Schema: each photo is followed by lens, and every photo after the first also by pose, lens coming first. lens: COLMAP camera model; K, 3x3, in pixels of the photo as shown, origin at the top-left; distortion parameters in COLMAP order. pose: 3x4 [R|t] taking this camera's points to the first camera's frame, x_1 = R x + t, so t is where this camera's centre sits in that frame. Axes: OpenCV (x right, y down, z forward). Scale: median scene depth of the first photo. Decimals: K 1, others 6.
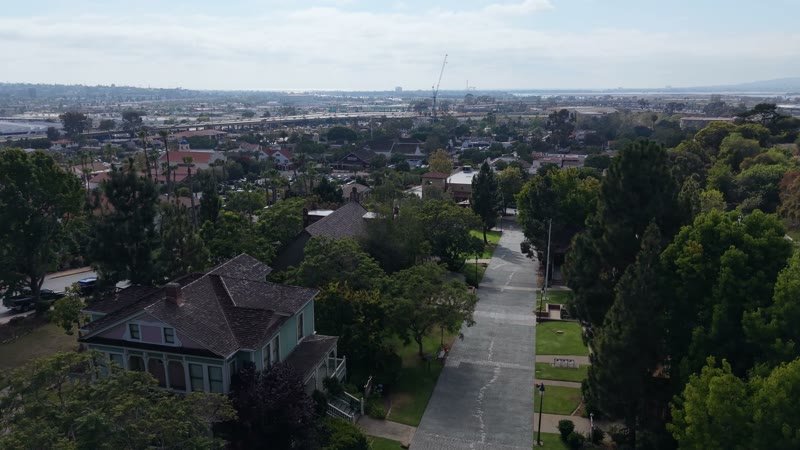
lens RADIAL K [[568.7, 0, 400.0], [0, 568.7, 225.0], [0, 0, 1]] dist [0.057924, -0.070851]
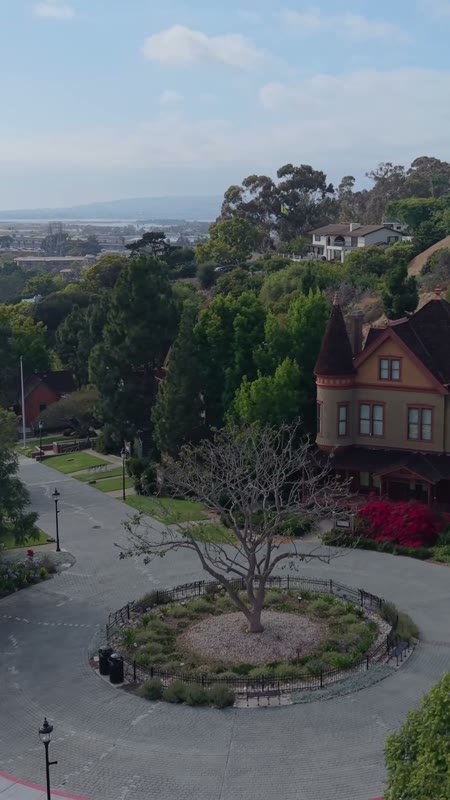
lens RADIAL K [[1003.5, 0, 283.9], [0, 1003.5, 404.9], [0, 0, 1]] dist [0.200212, -0.801497]
pose [[0.750802, -0.125748, 0.648447, -0.751866], [0.156049, 0.987690, 0.010855, 0.179357], [-0.641829, 0.093040, 0.761183, -0.755968]]
